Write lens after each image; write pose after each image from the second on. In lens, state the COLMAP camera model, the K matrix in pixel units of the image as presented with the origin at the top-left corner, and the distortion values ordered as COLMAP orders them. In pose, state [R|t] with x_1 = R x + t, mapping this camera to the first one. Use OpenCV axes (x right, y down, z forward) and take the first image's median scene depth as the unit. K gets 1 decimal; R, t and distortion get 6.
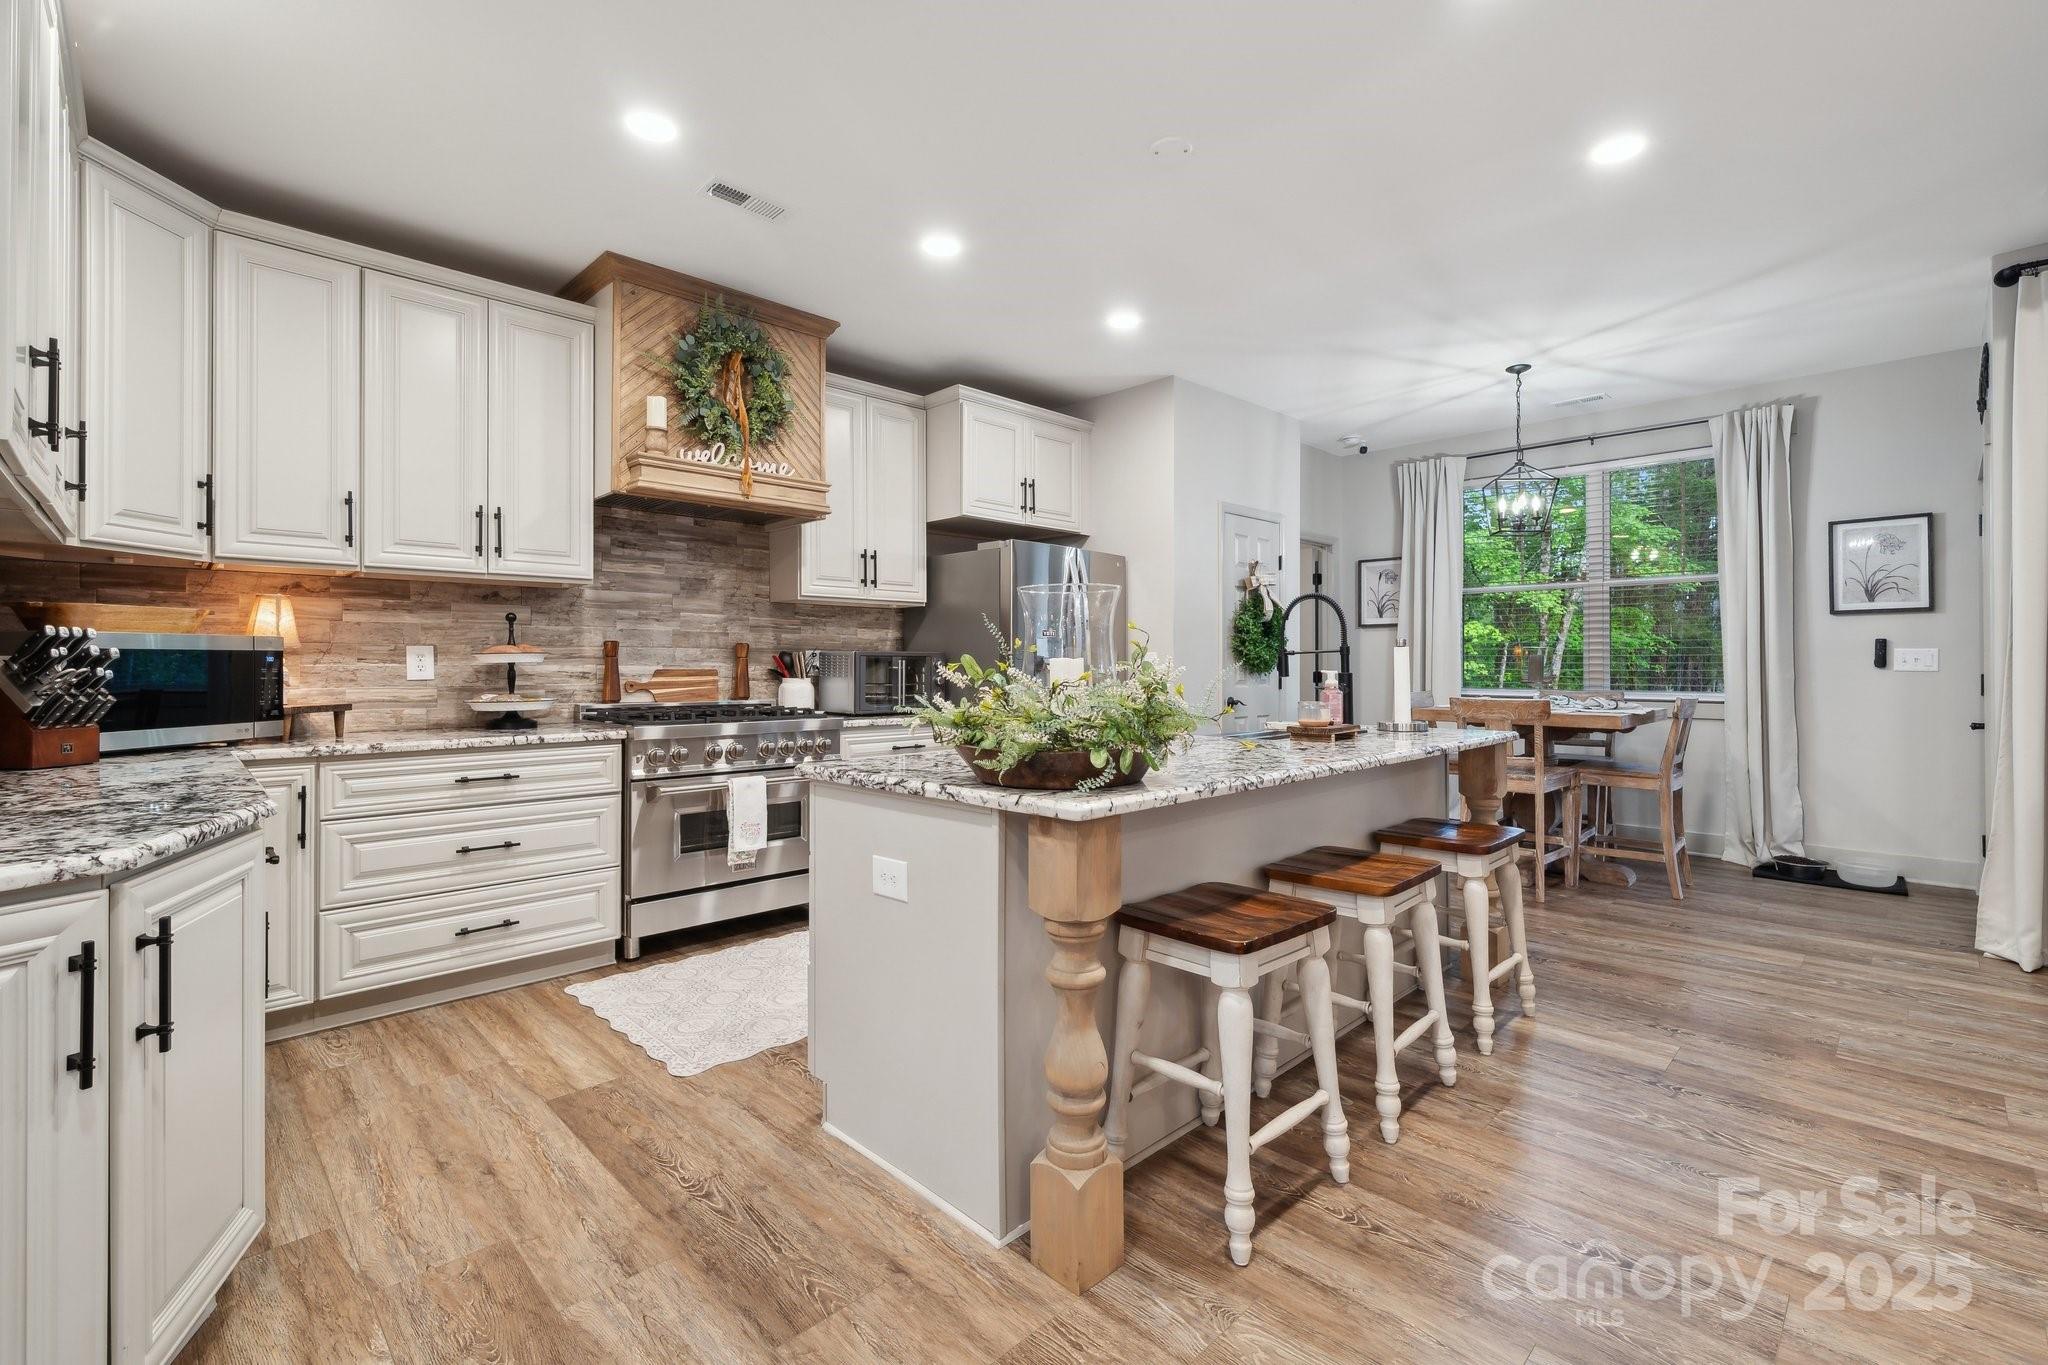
lens RADIAL K [[905.2, 0, 1027.5], [0, 905.2, 666.3], [0, 0, 1]] dist [-0.001224, 0.000209]
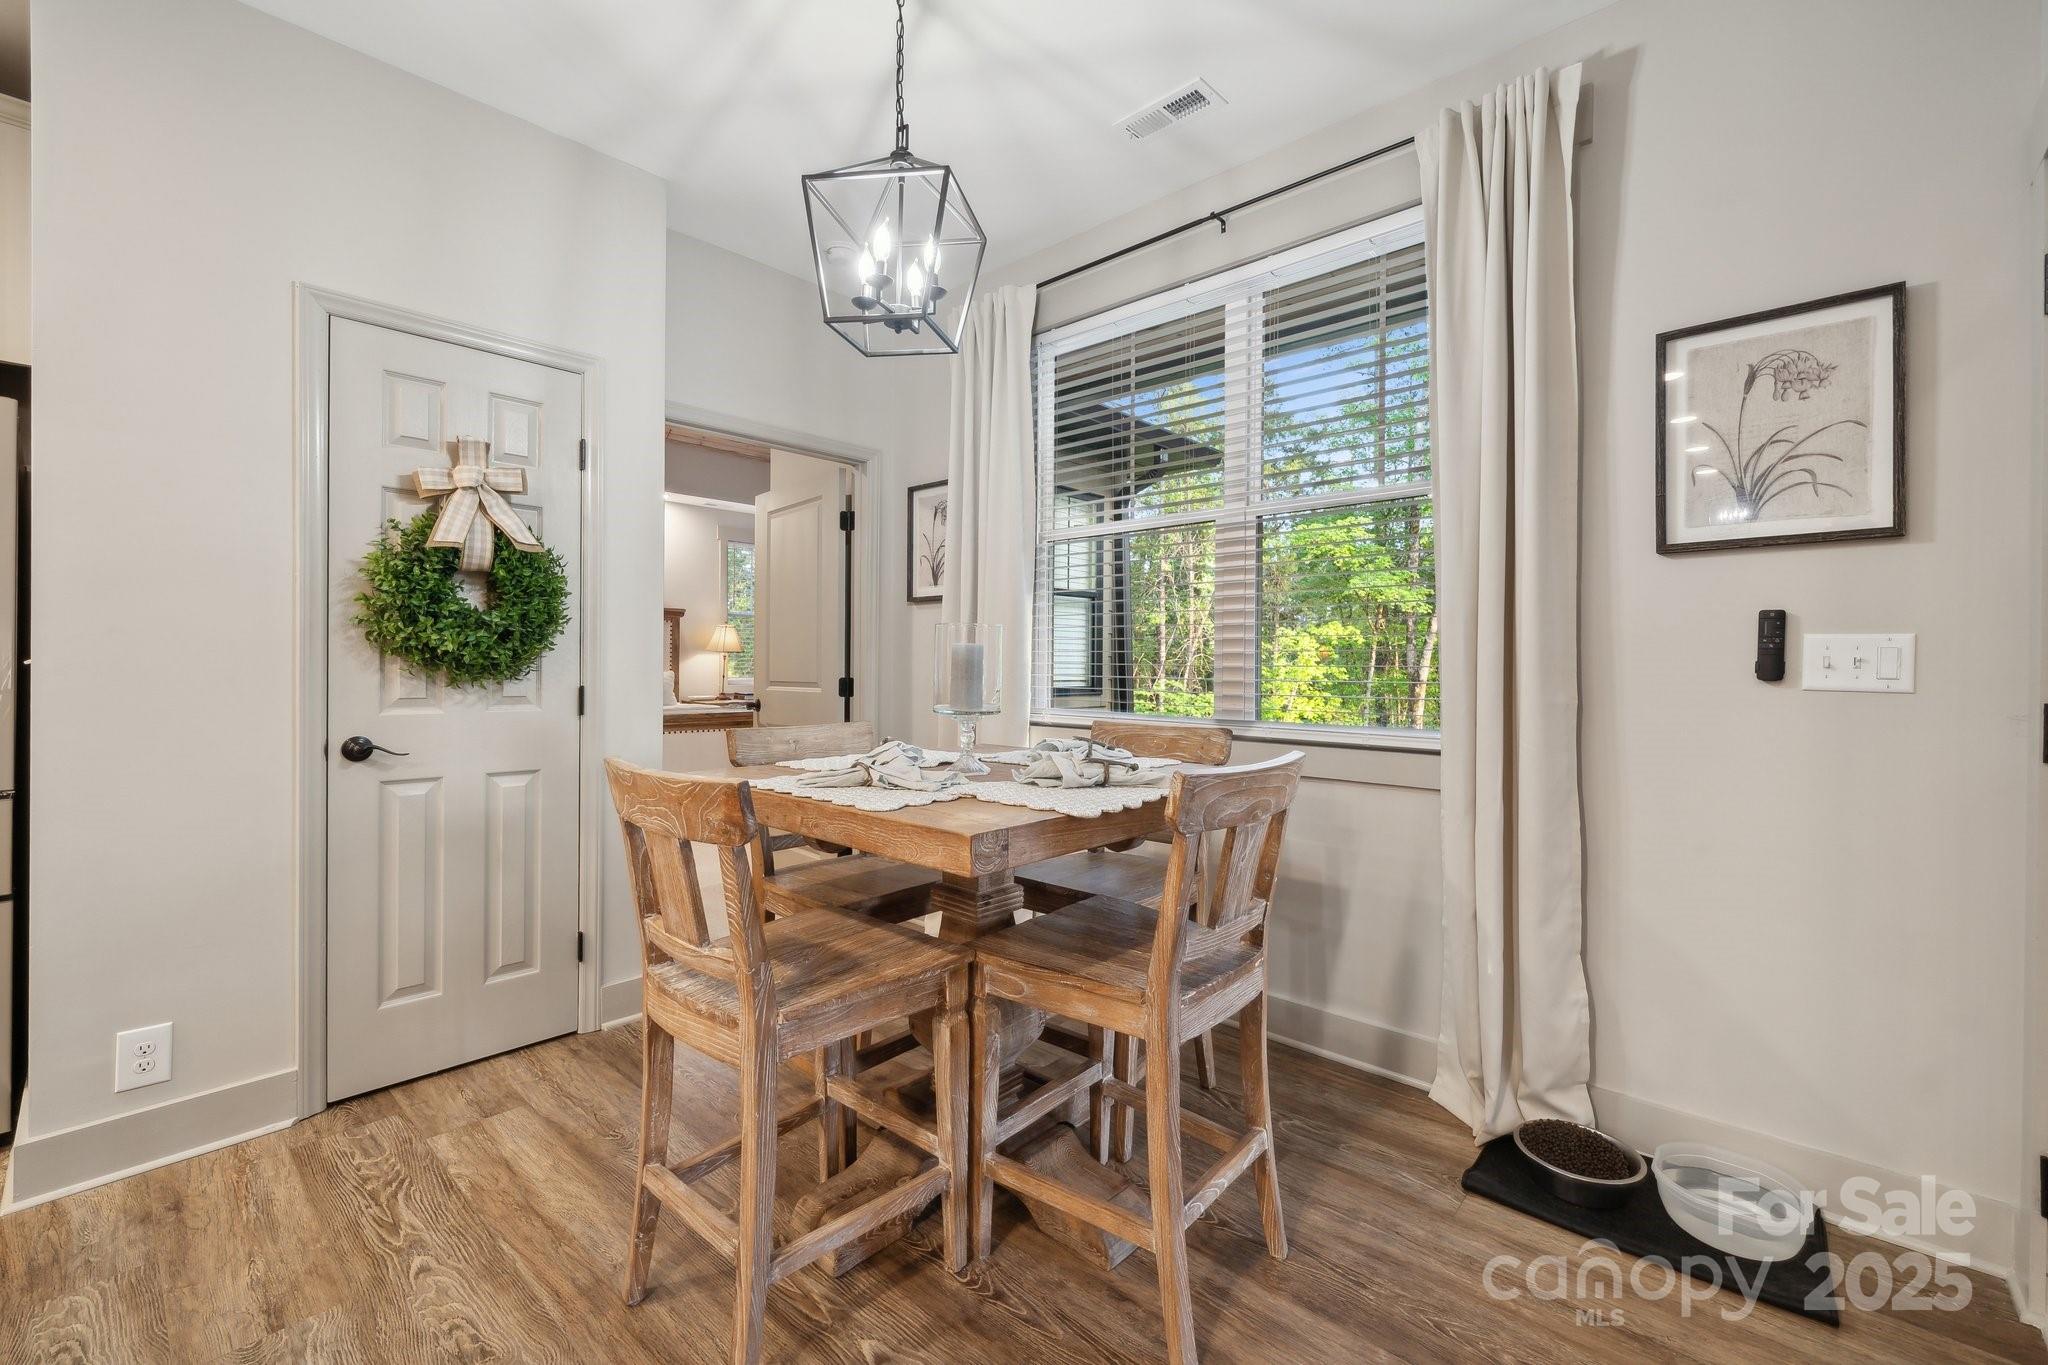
lens RADIAL K [[847.3, 0, 1017.7], [0, 847.3, 674.8], [0, 0, 1]] dist [0.000377, 0.000003]
pose [[0.998263, 0.004195, 0.058774, 0.571095], [-0.004804, 0.999936, 0.010228, -0.003589], [-0.058727, -0.010492, 0.998219, 0.626334]]
